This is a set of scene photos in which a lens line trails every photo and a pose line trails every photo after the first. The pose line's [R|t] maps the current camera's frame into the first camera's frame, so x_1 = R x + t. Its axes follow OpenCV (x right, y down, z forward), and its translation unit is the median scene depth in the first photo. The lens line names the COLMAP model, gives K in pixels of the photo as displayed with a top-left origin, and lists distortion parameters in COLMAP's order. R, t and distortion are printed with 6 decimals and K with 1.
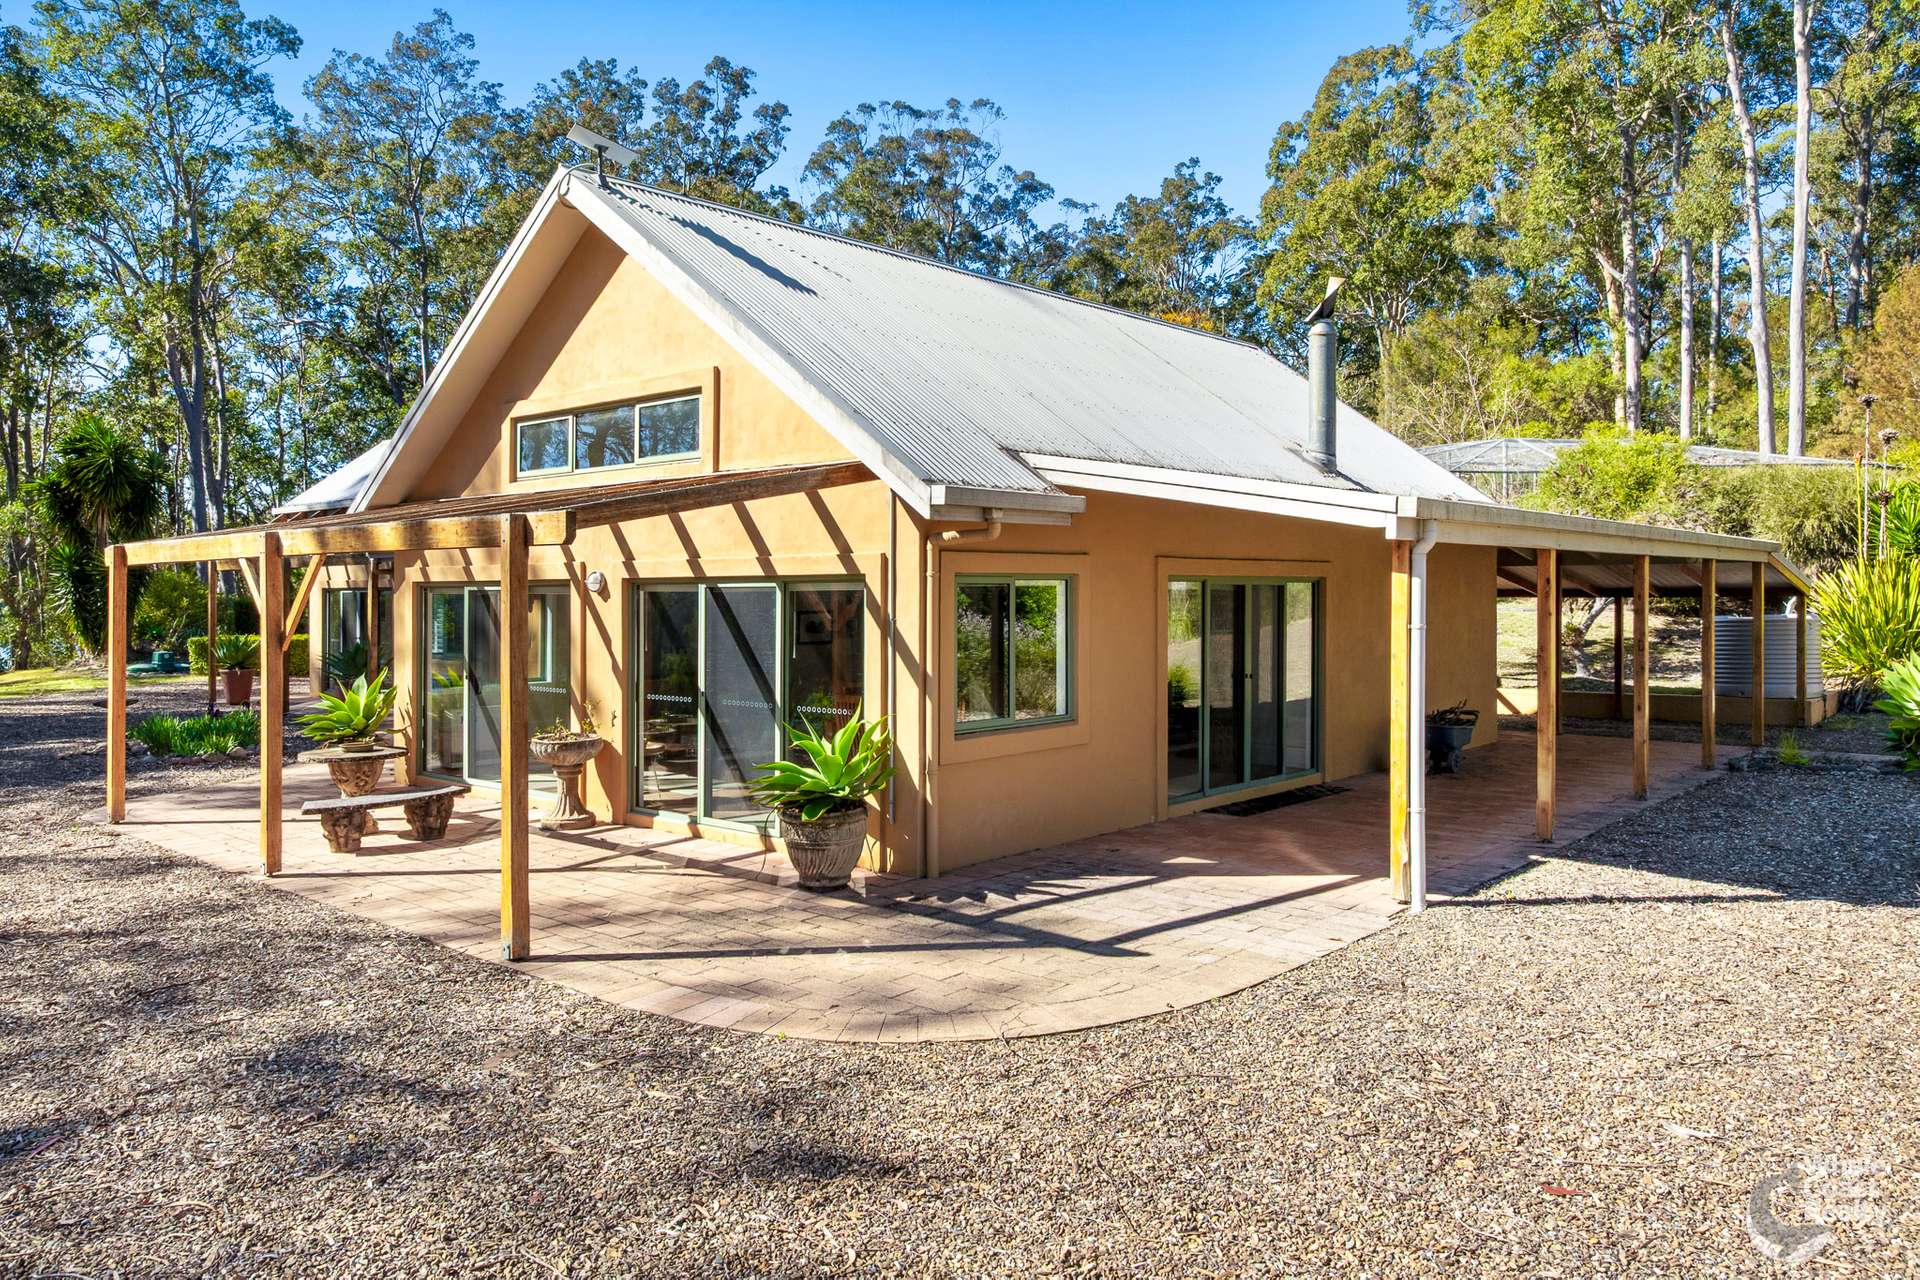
lens RADIAL K [[1369.2, 0, 962.7], [0, 1369.2, 609.3], [0, 0, 1]] dist [-0.041676, -0.006344]
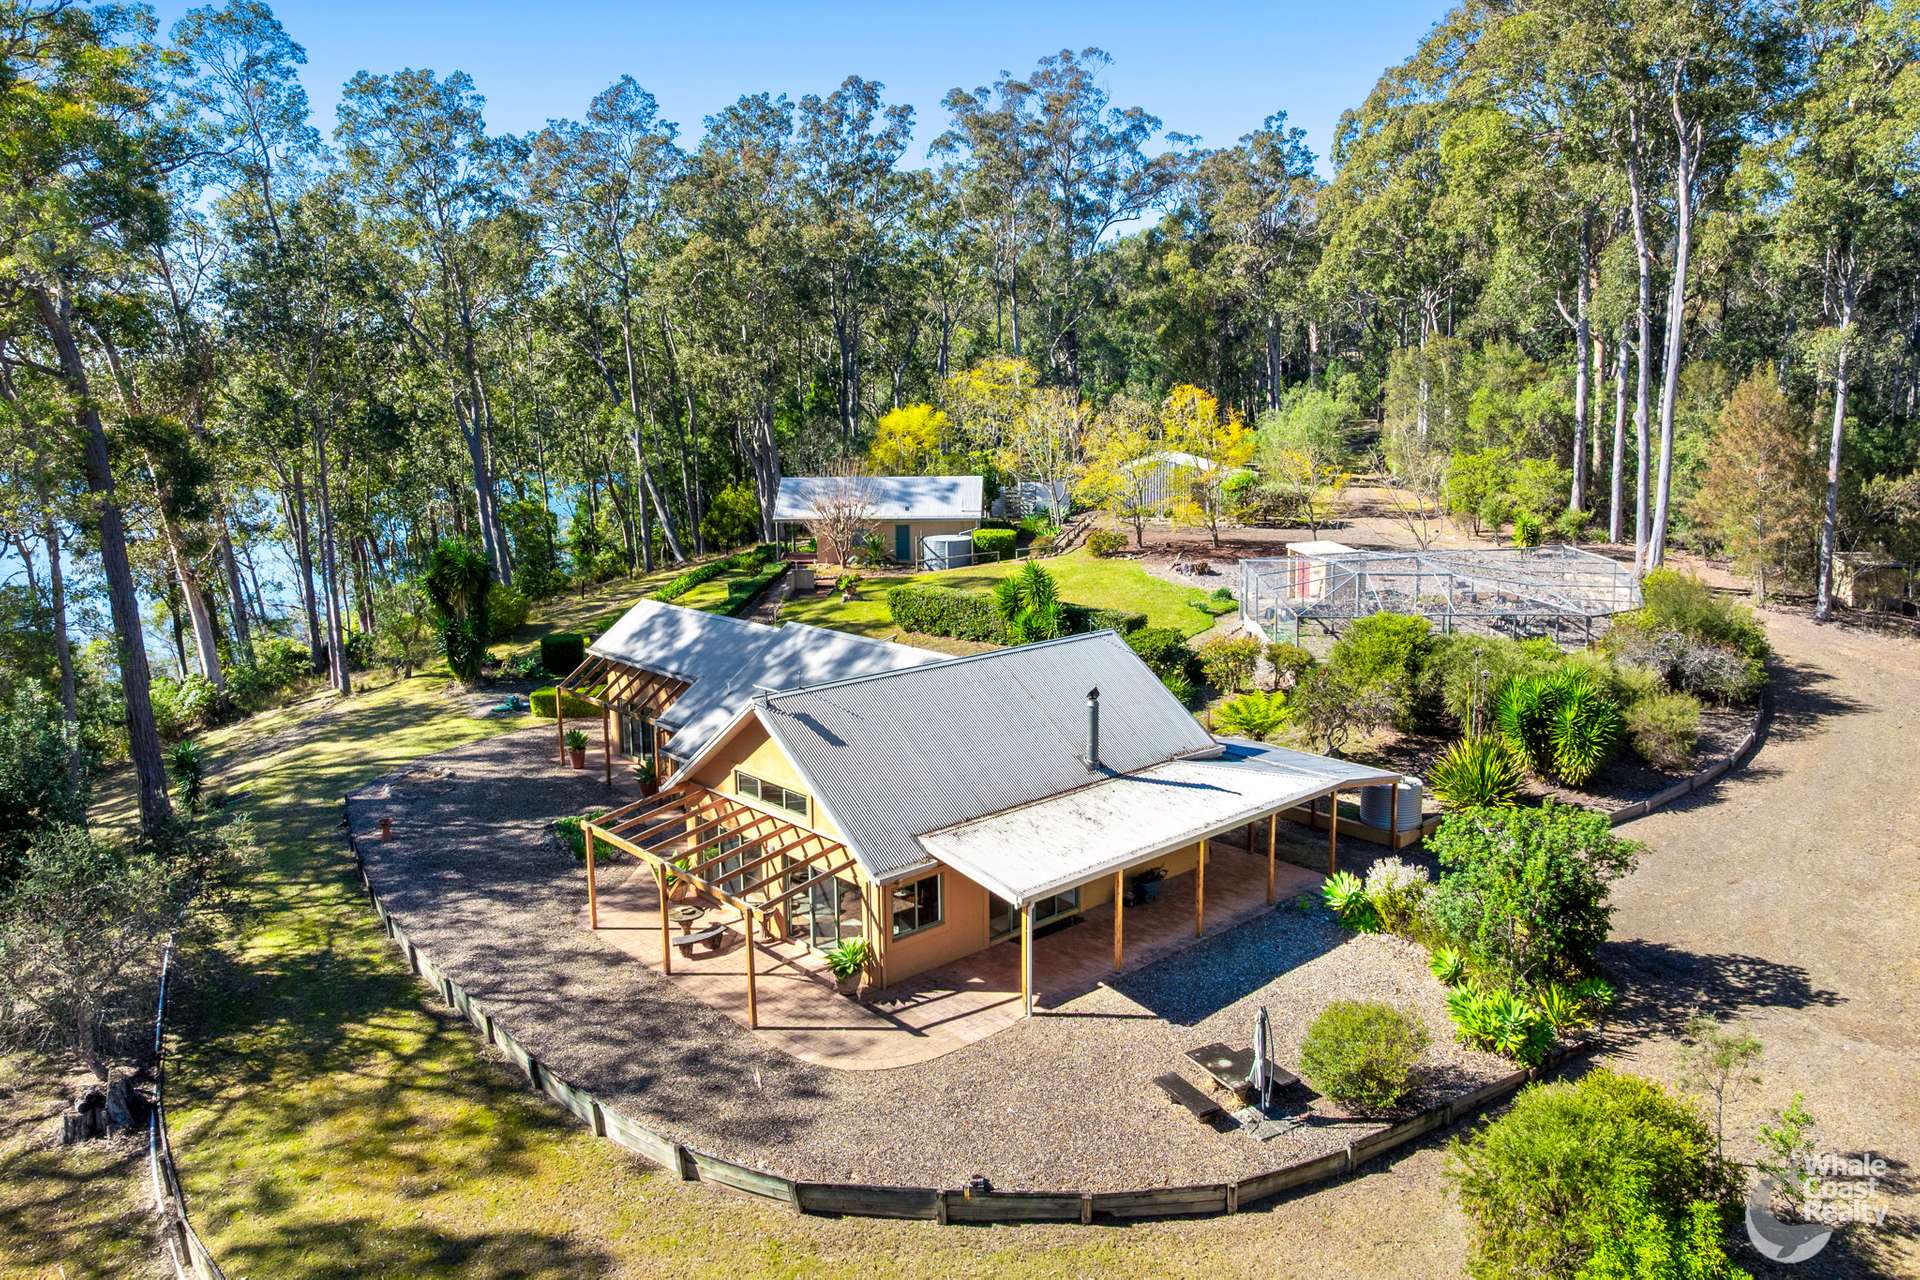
lens RADIAL K [[1342.2, 0, 928.1], [0, 1342.2, 635.9], [0, 0, 1]] dist [-0.038002, -0.001213]
pose [[0.989733, 0.013877, -0.142254, 0.055120], [0.010886, 0.985066, 0.171833, -0.122777], [0.142514, -0.171617, 0.974801, -0.197763]]
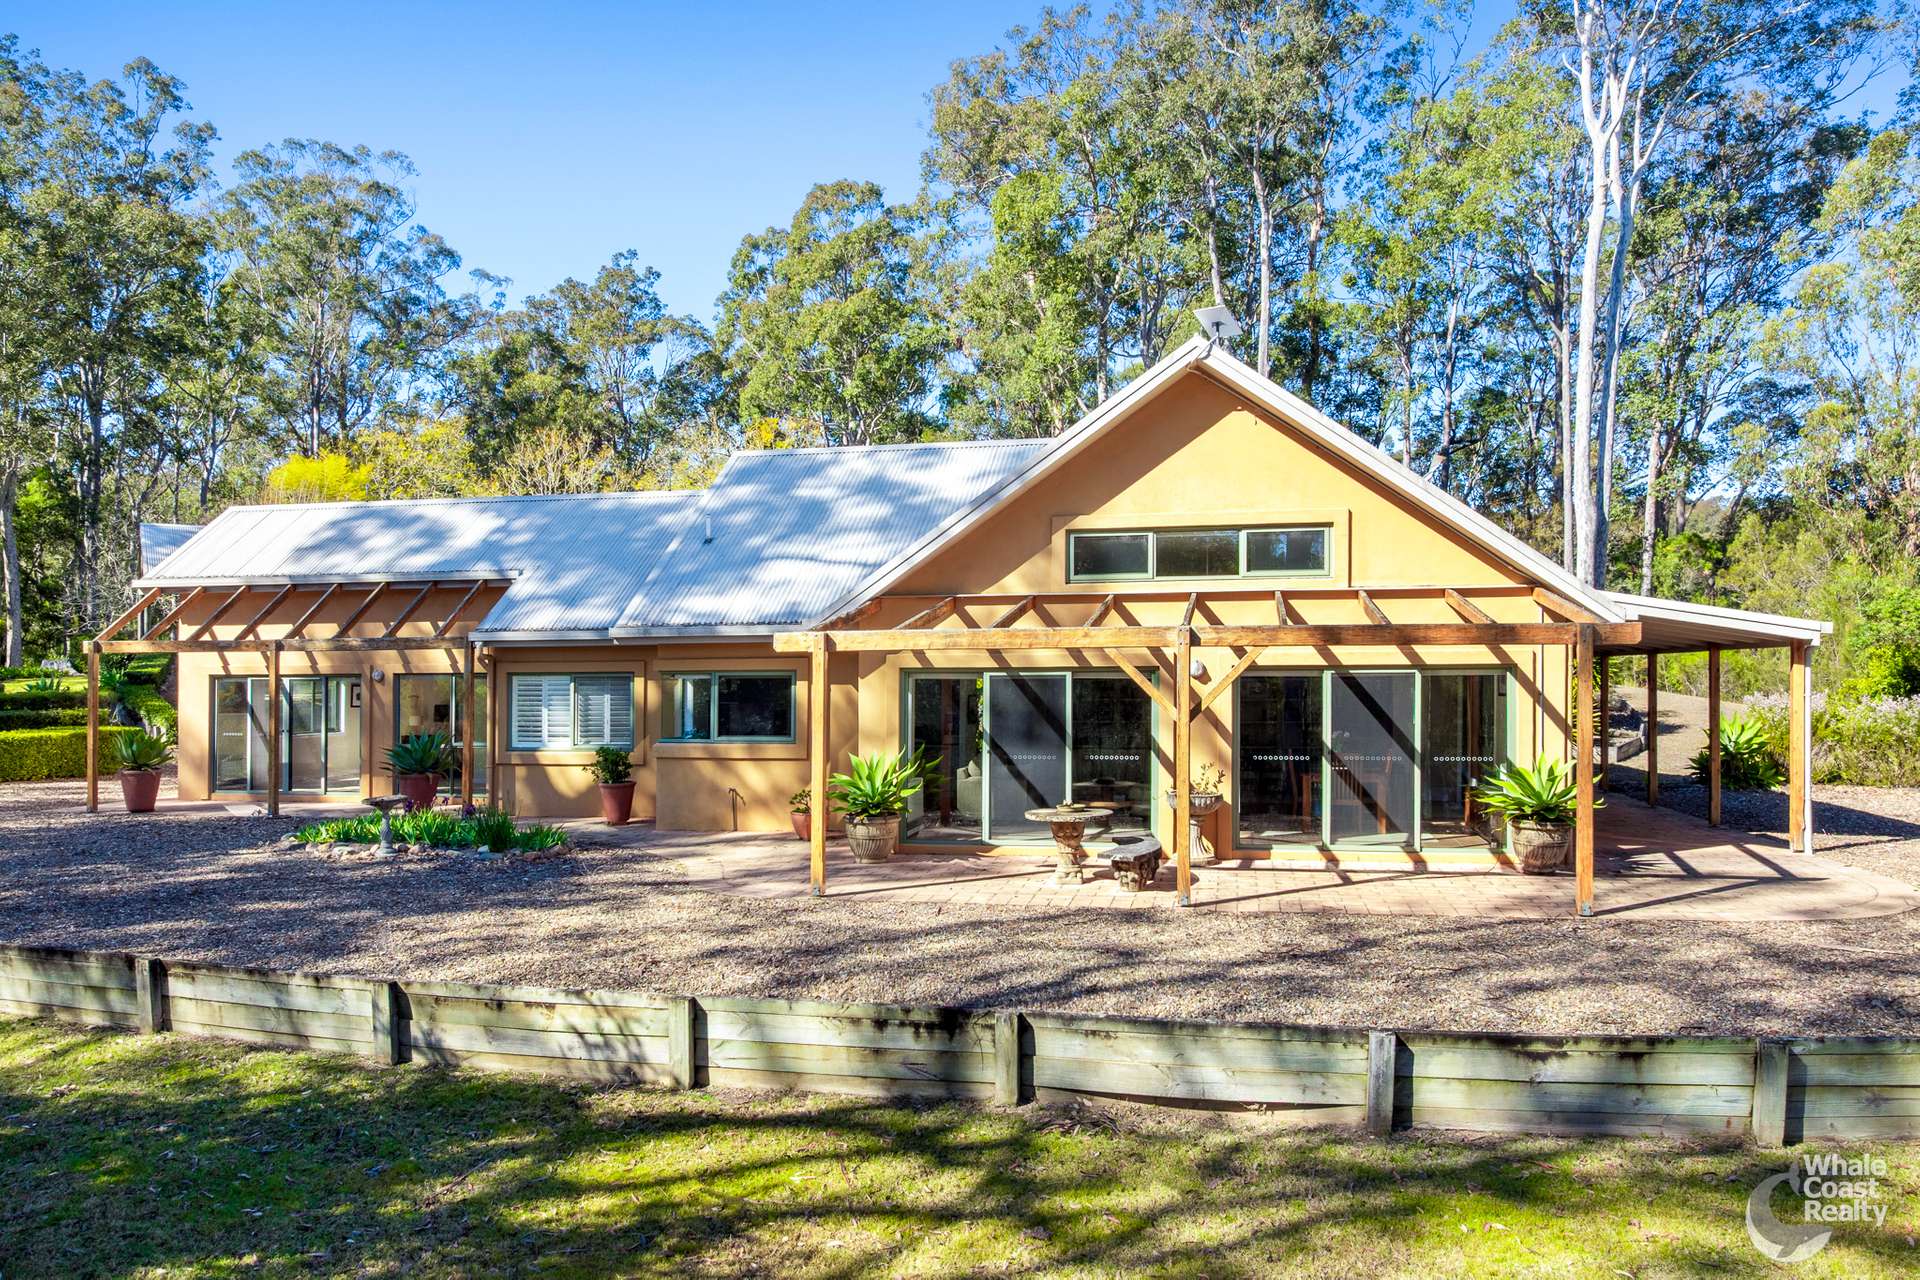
lens RADIAL K [[1368.1, 0, 958.5], [0, 1368.1, 678.8], [0, 0, 1]] dist [-0.029684, -0.001271]
pose [[0.864901, -0.000790, 0.501942, -0.157163], [0.006747, 0.999927, -0.010052, 0.000309], [-0.501898, 0.012080, 0.864843, 0.002922]]
